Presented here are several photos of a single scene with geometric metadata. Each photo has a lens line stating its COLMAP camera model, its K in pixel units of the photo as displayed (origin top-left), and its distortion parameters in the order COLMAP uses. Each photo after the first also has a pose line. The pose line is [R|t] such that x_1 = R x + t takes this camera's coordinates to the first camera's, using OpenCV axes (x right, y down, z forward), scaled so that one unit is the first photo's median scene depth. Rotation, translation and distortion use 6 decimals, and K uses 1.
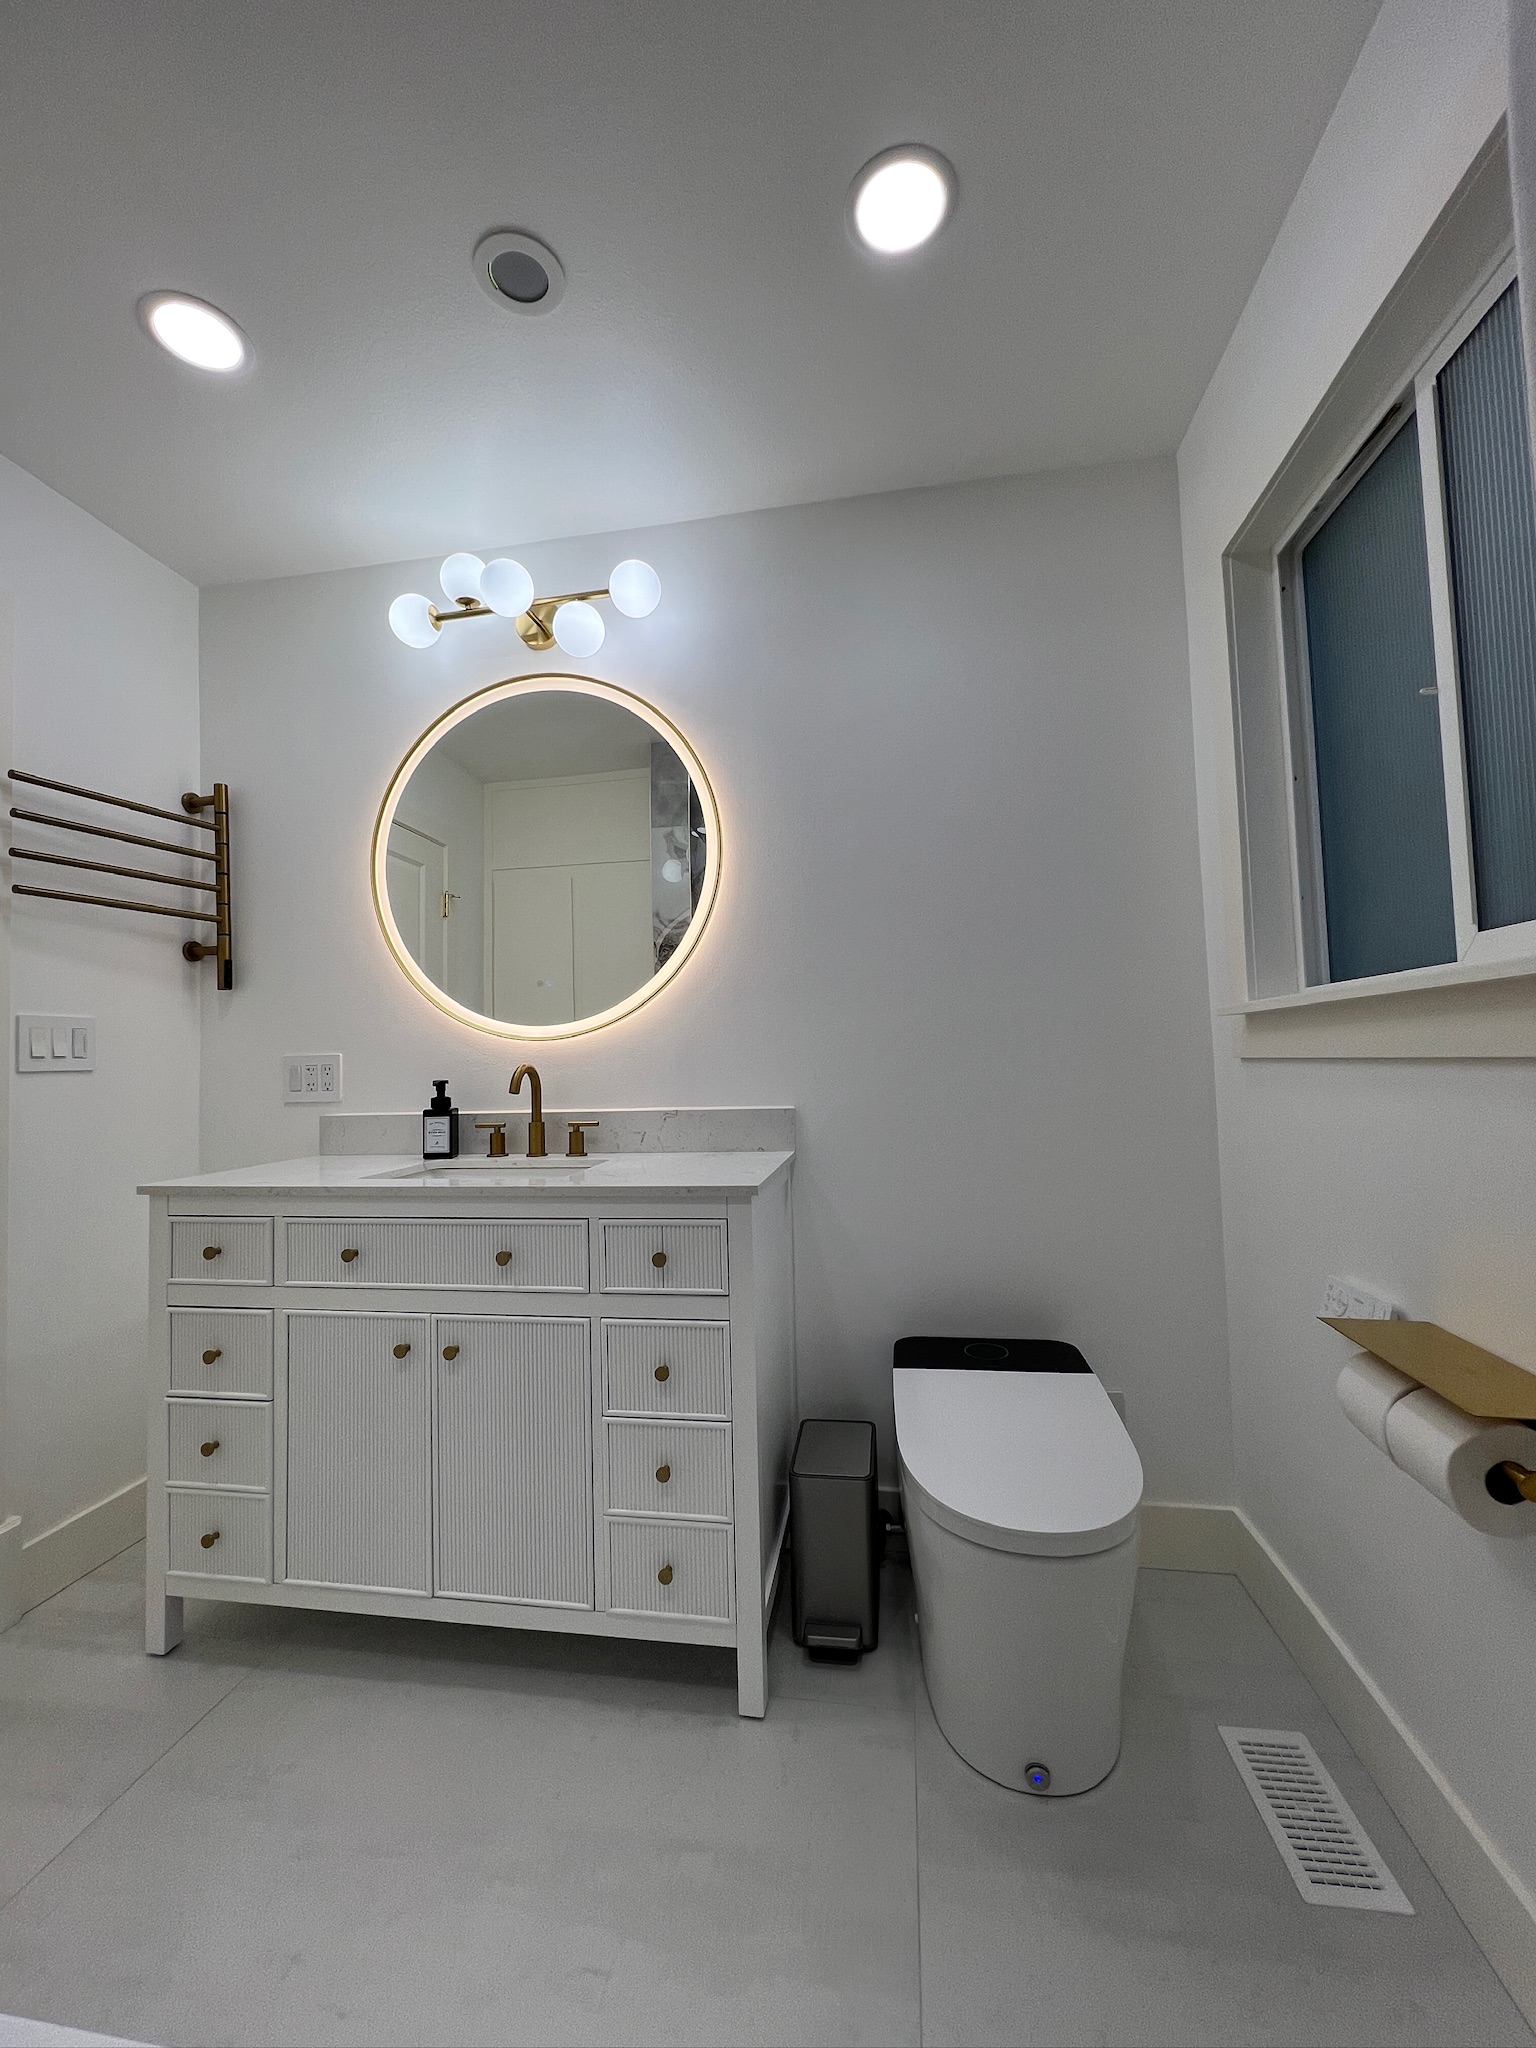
lens RADIAL K [[825.8, 0, 761.2], [0, 825.8, 1025.3], [0, 0, 1]] dist [-0.002294, 0.000323]
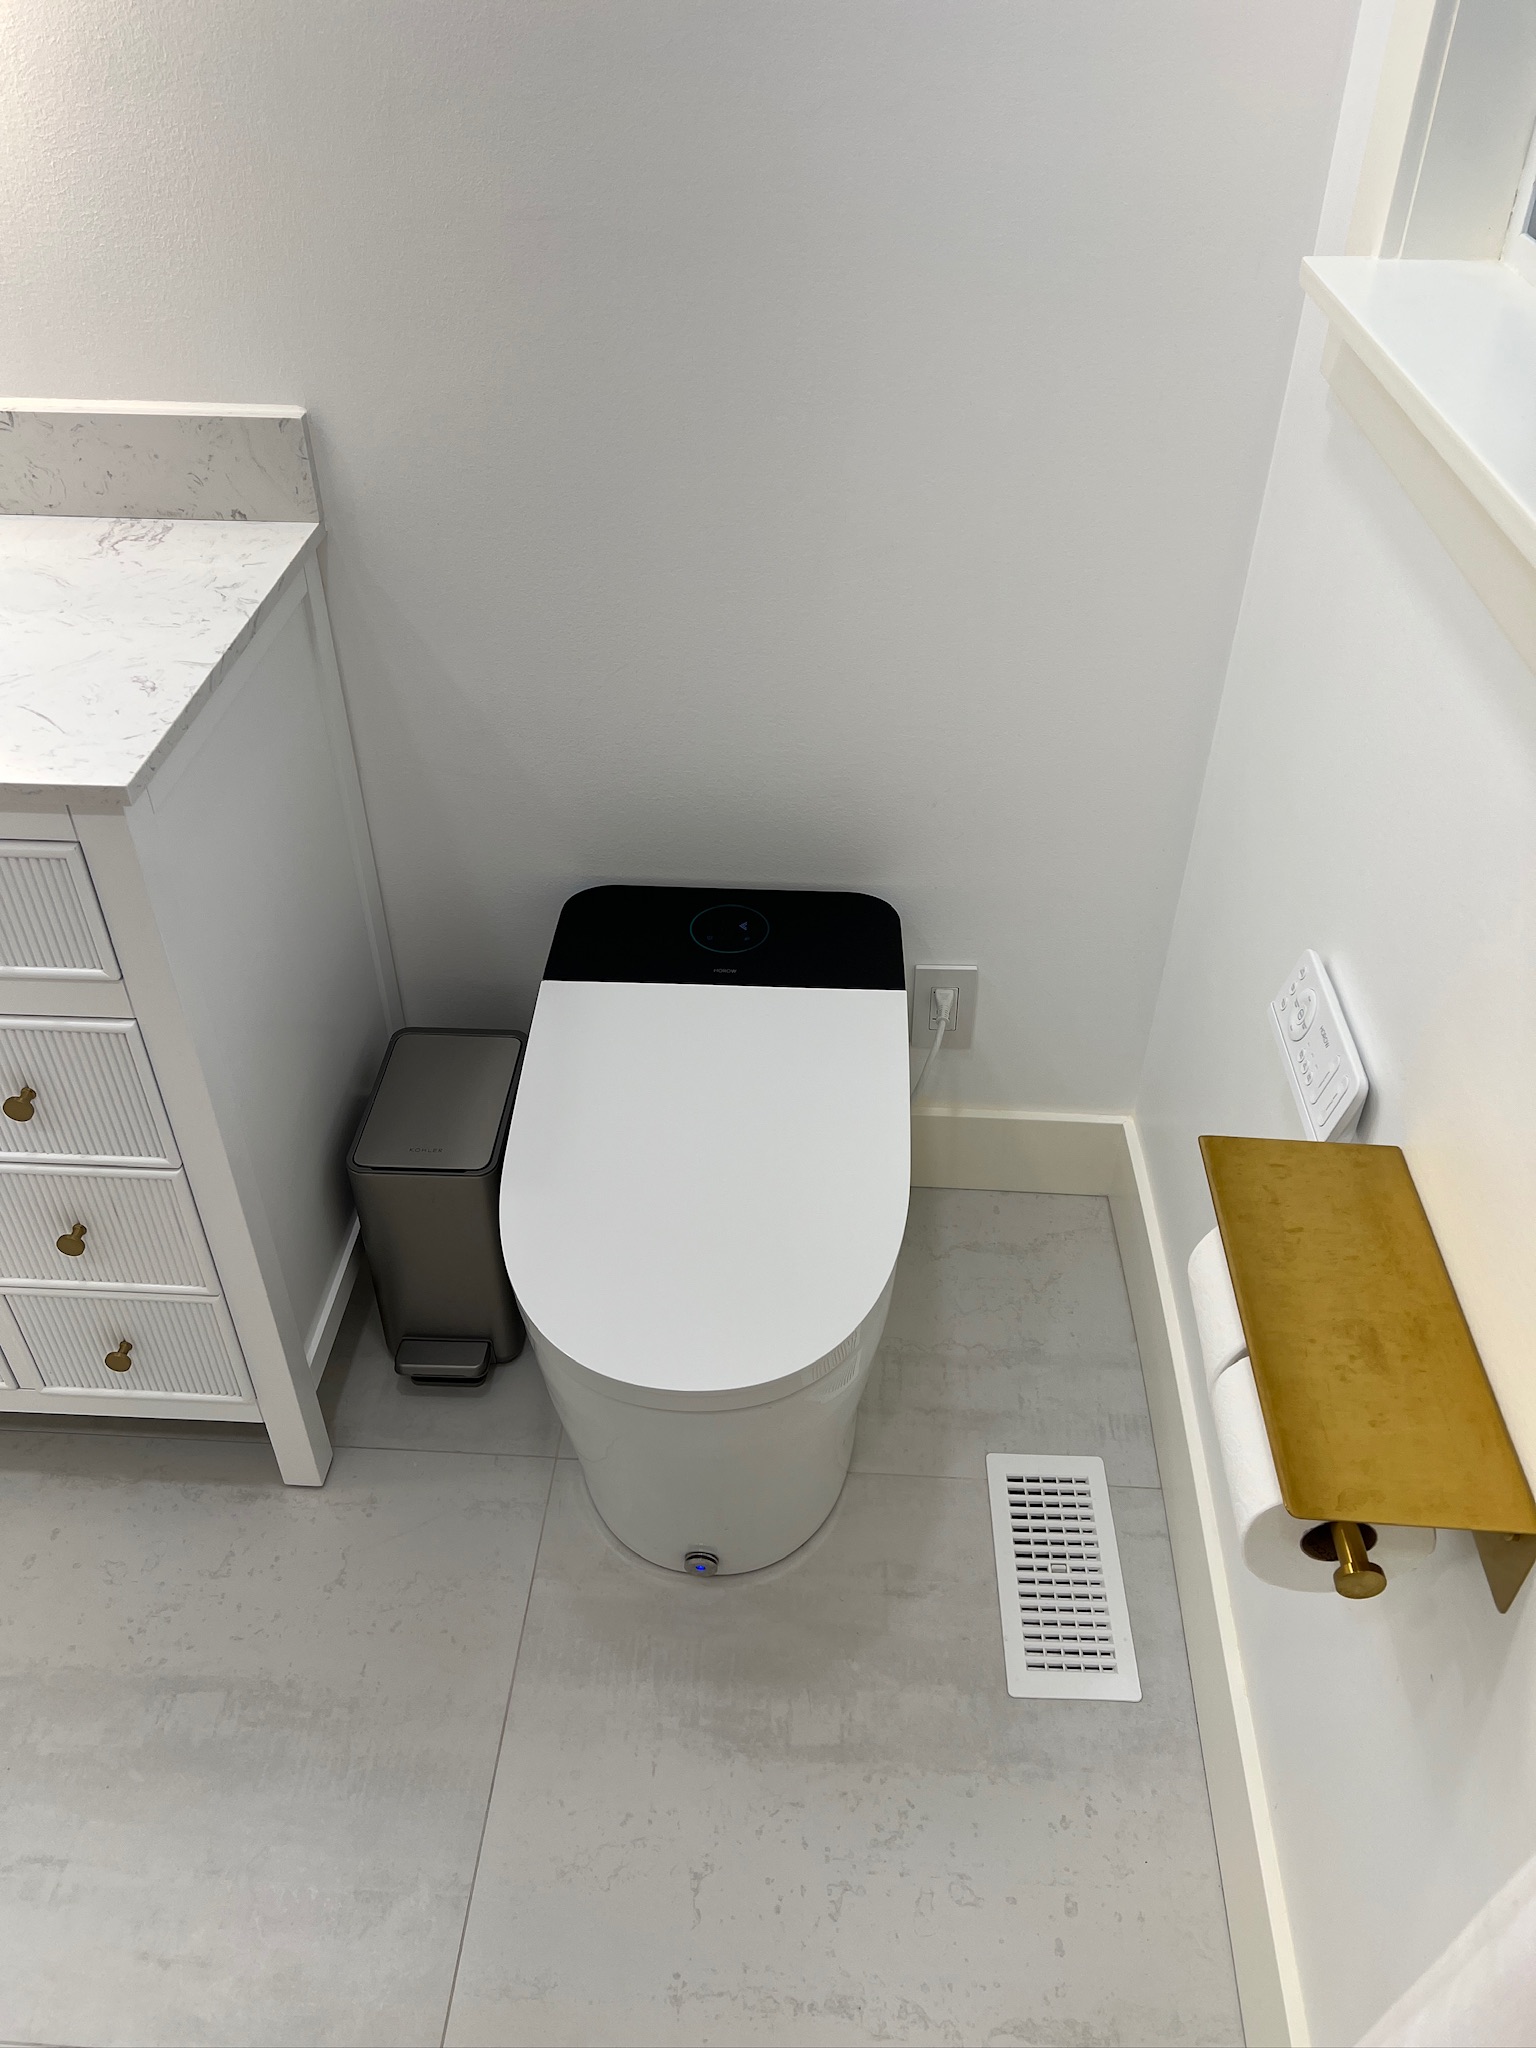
lens RADIAL K [[1545.2, 0, 780.4], [0, 1545.2, 1030.4], [0, 0, 1]] dist [0.042103, -0.018071]
pose [[0.992906, -0.046452, 0.109448, 0.263979], [-0.037808, 0.749393, 0.661045, -0.288327], [-0.112727, -0.660493, 0.742321, 0.295167]]
